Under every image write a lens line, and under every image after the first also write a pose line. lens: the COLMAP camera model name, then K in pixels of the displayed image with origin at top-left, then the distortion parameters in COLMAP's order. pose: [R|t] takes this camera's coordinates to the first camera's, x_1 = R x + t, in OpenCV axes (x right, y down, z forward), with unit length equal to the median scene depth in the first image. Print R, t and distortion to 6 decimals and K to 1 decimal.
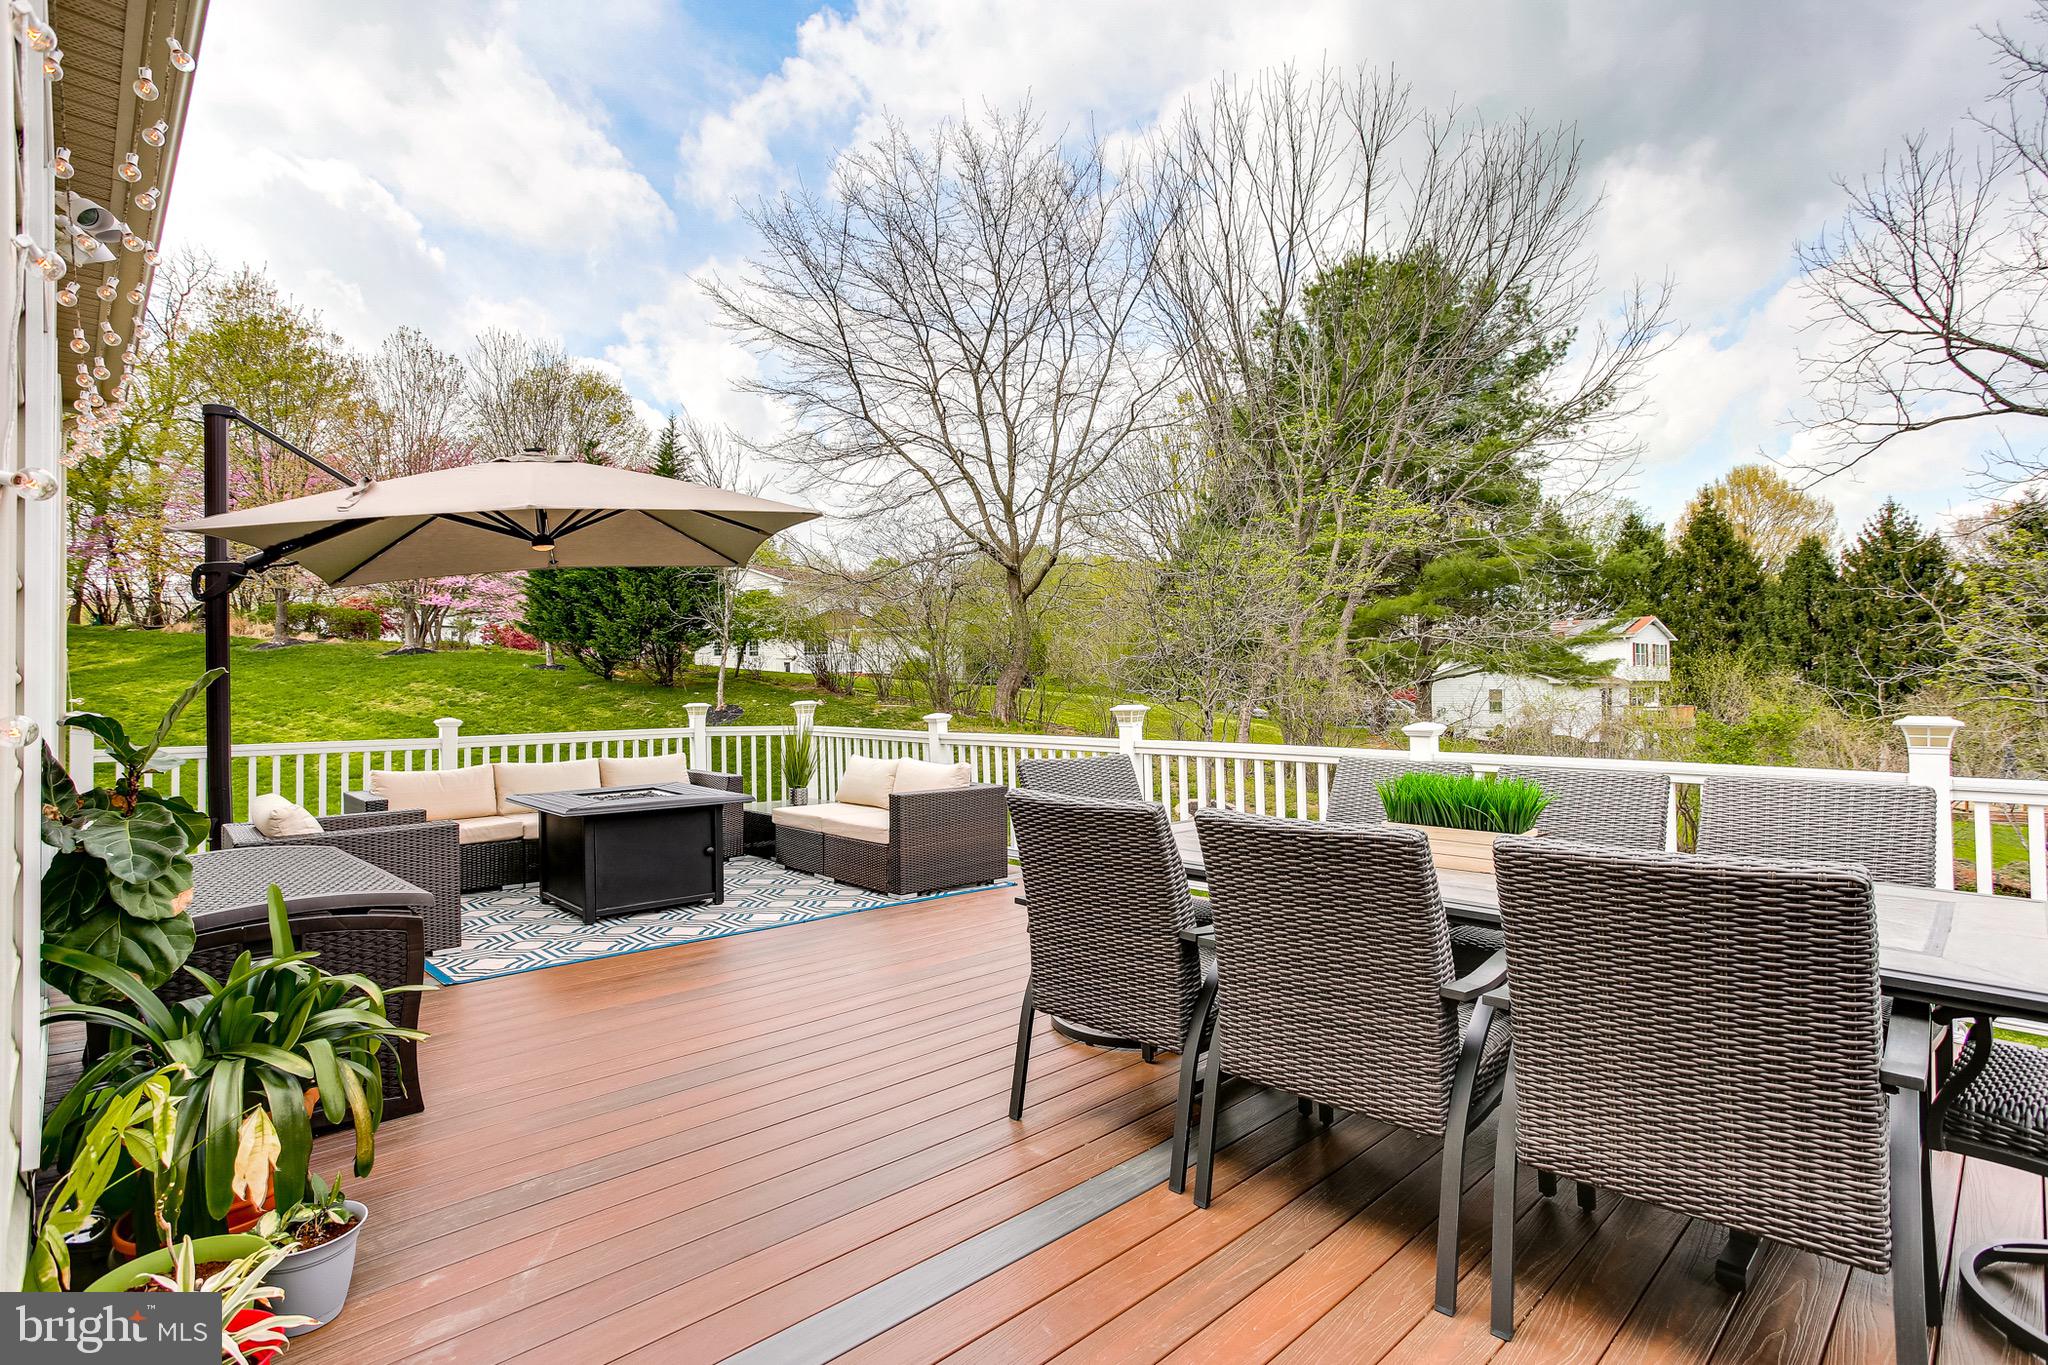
lens RADIAL K [[978.7, 0, 1024.0], [0, 978.7, 682.5], [0, 0, 1]] dist [-0.004068, -0.000136]
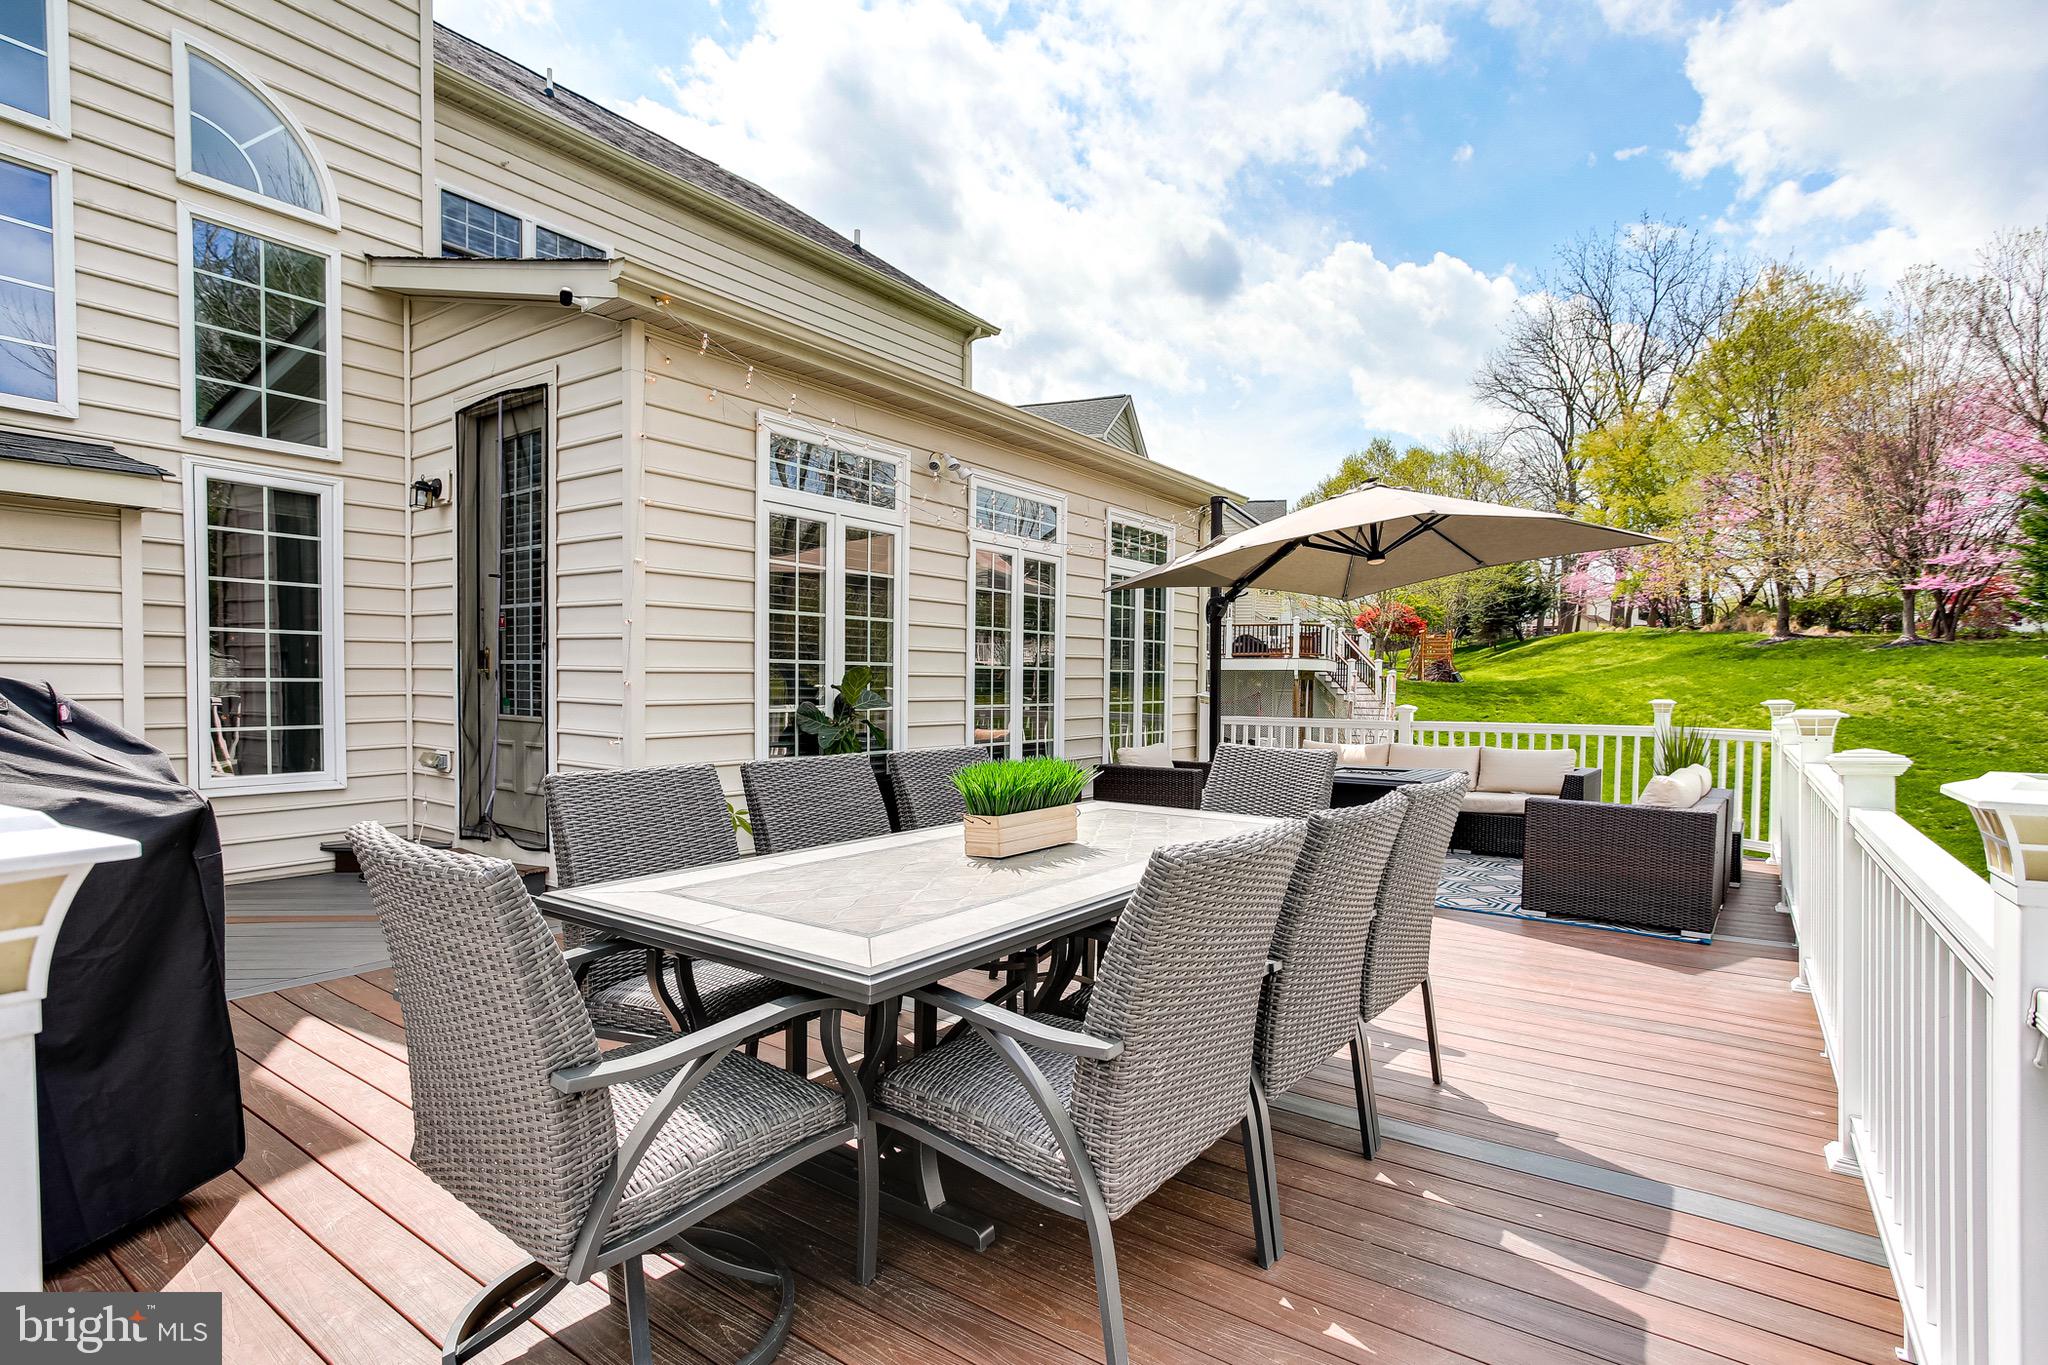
lens RADIAL K [[978.7, 0, 1024.0], [0, 978.7, 682.5], [0, 0, 1]] dist [-0.004068, -0.000136]
pose [[0.182152, 0.007458, -0.983242, 0.501640], [-0.002629, 0.999971, 0.007098, 0.001189], [0.983267, 0.001292, 0.182167, 0.314065]]
